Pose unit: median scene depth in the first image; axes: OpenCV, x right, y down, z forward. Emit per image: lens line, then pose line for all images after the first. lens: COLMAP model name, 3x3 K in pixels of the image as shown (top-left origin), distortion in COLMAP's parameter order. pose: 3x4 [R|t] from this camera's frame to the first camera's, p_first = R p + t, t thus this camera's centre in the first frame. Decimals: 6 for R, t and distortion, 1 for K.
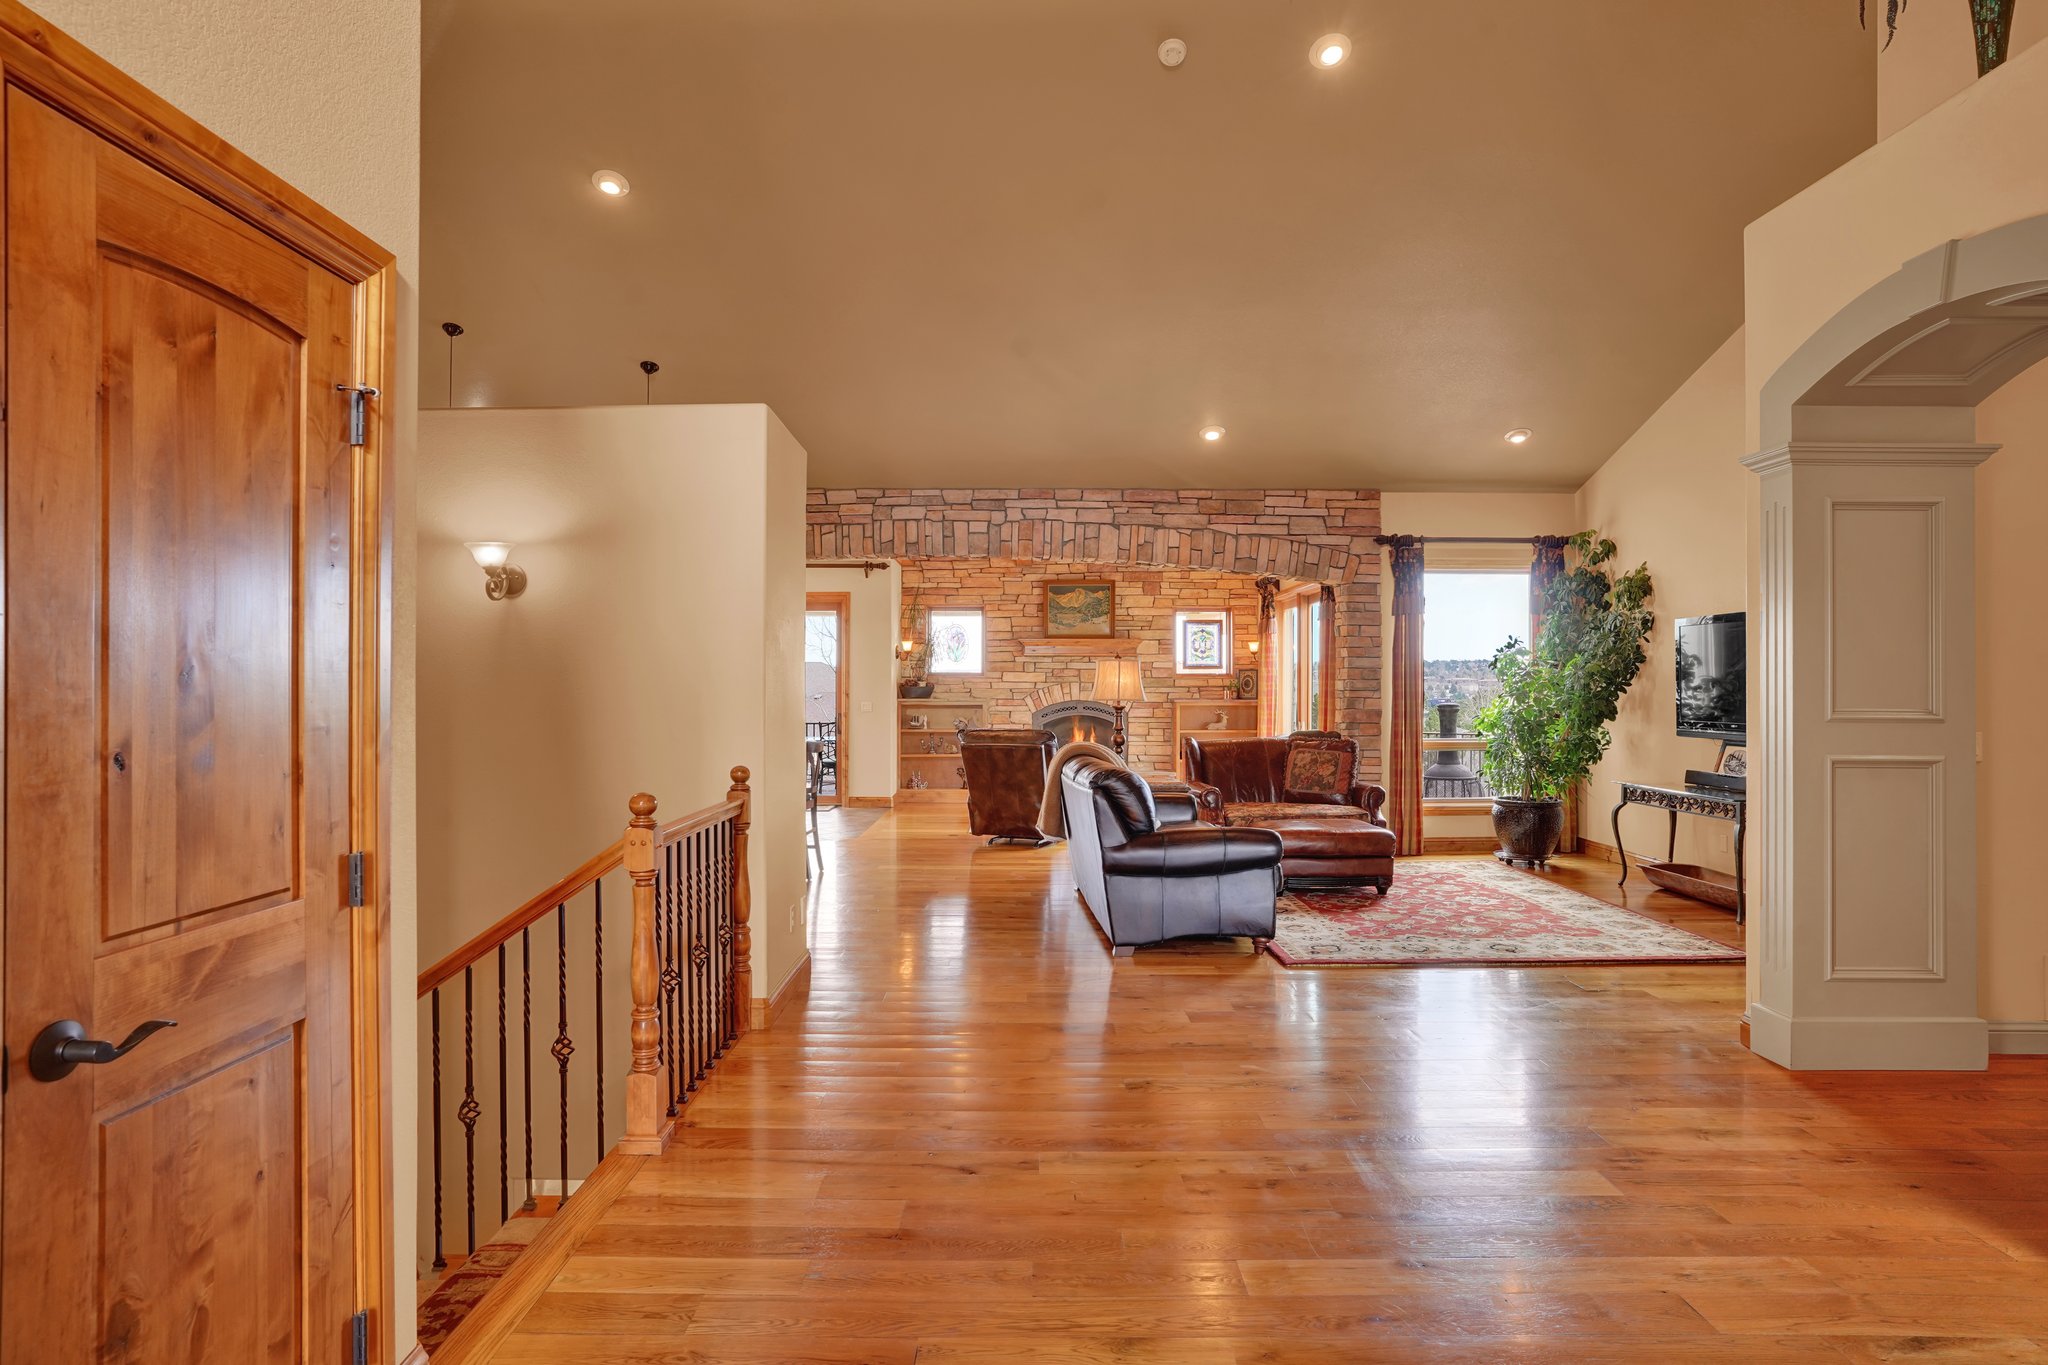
lens RADIAL K [[1077.0, 0, 1035.5], [0, 1077.0, 683.1], [0, 0, 1]] dist [-0.035165, 0.000467]
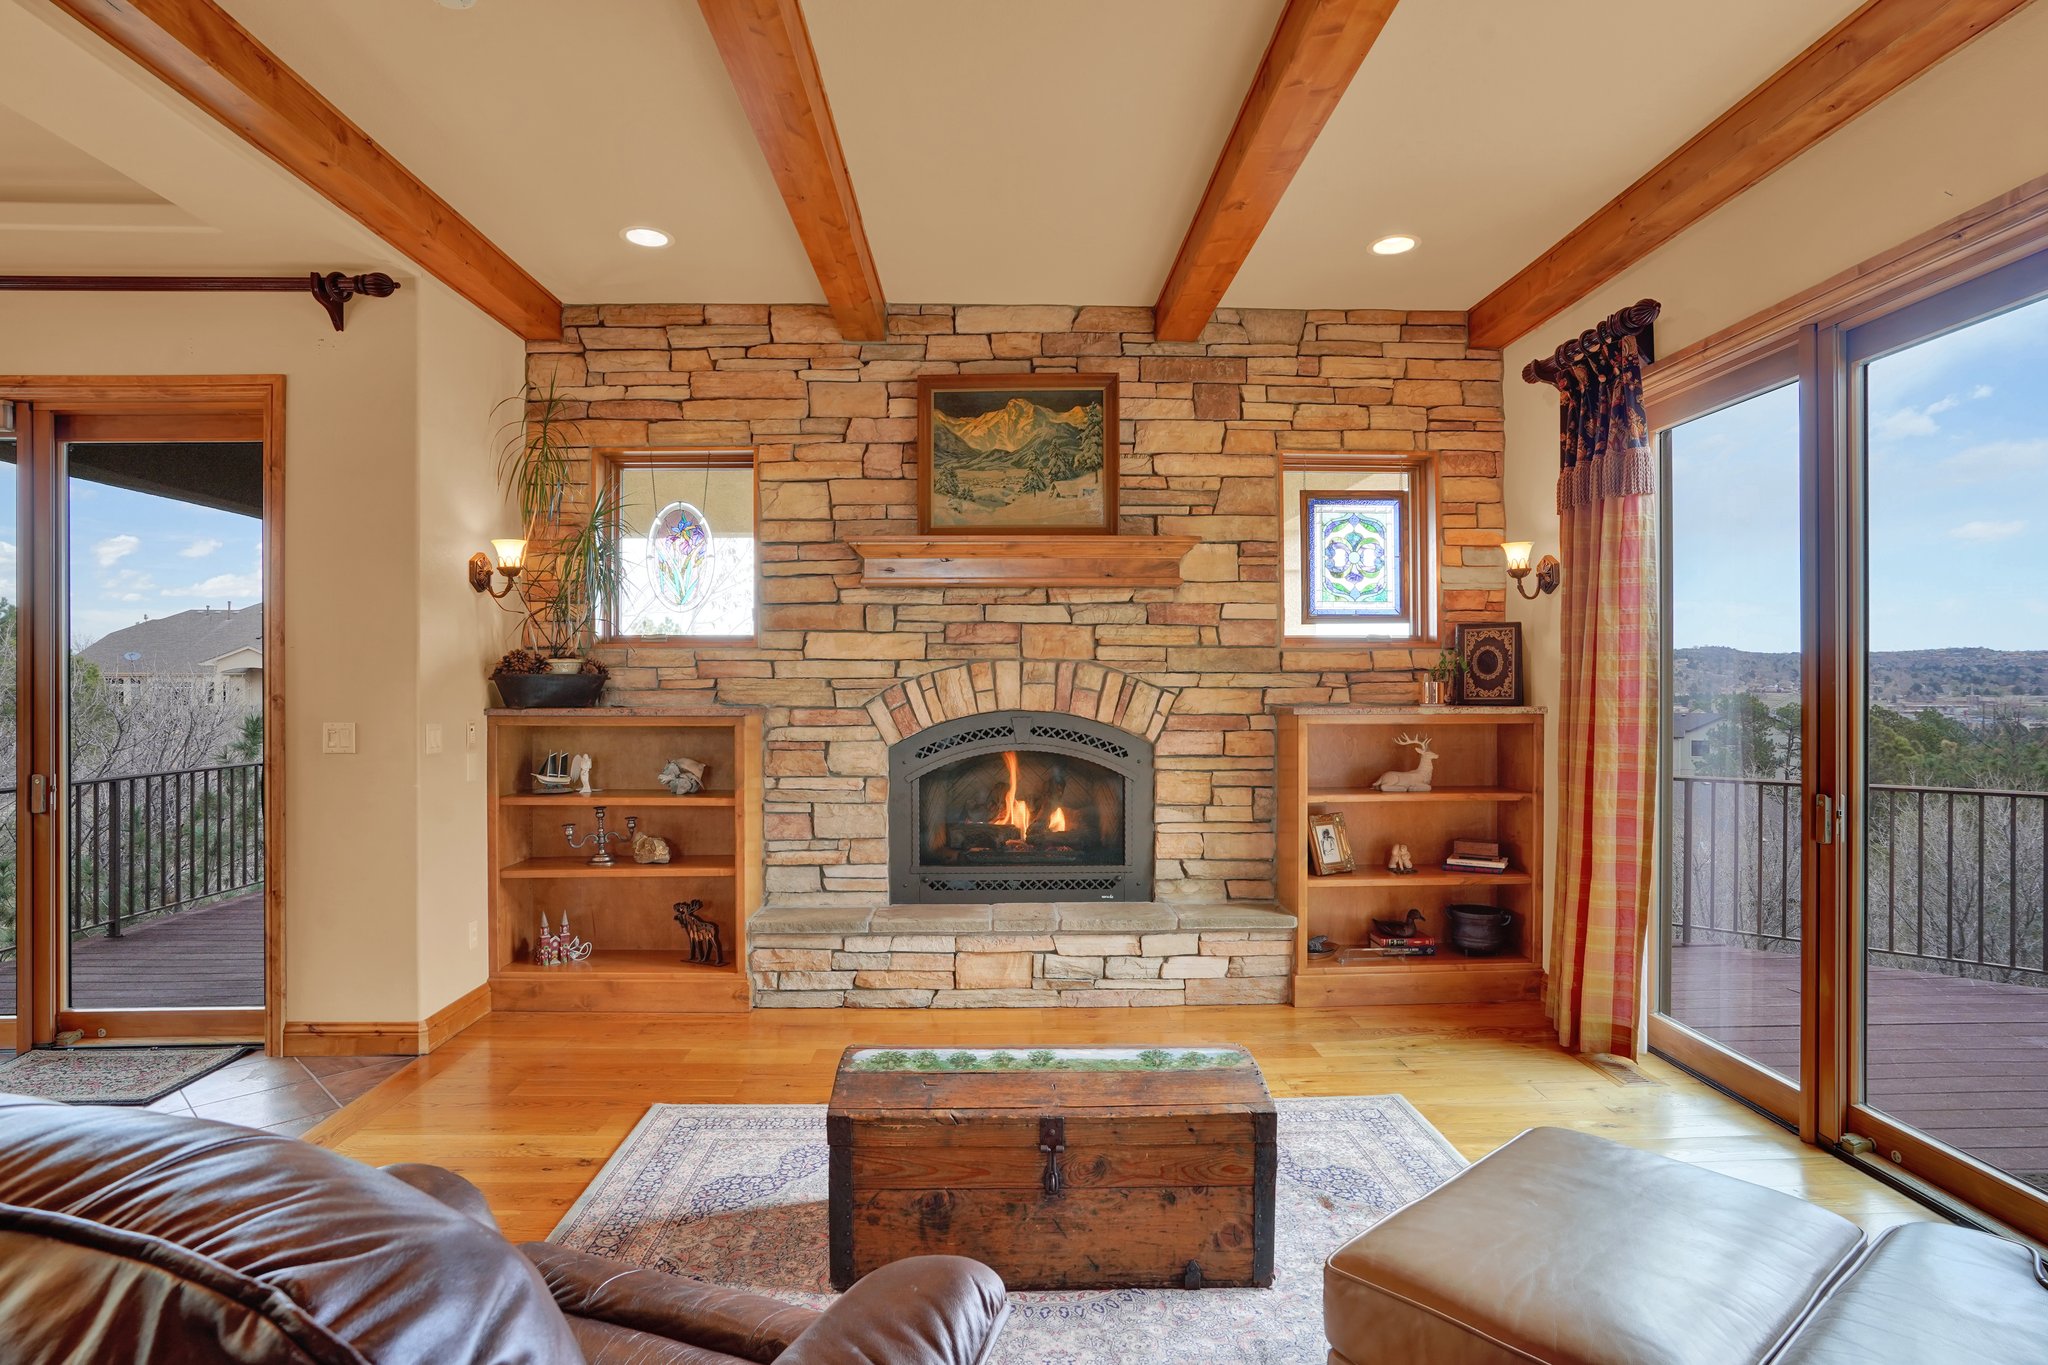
lens RADIAL K [[1076.9, 0, 1026.9], [0, 1076.9, 678.2], [0, 0, 1]] dist [-0.078415, 0.055597]
pose [[0.999733, -0.004292, 0.022688, 0.034913], [0.004239, 0.999988, 0.002371, 0.004374], [-0.022698, -0.002274, 0.999740, 0.641208]]
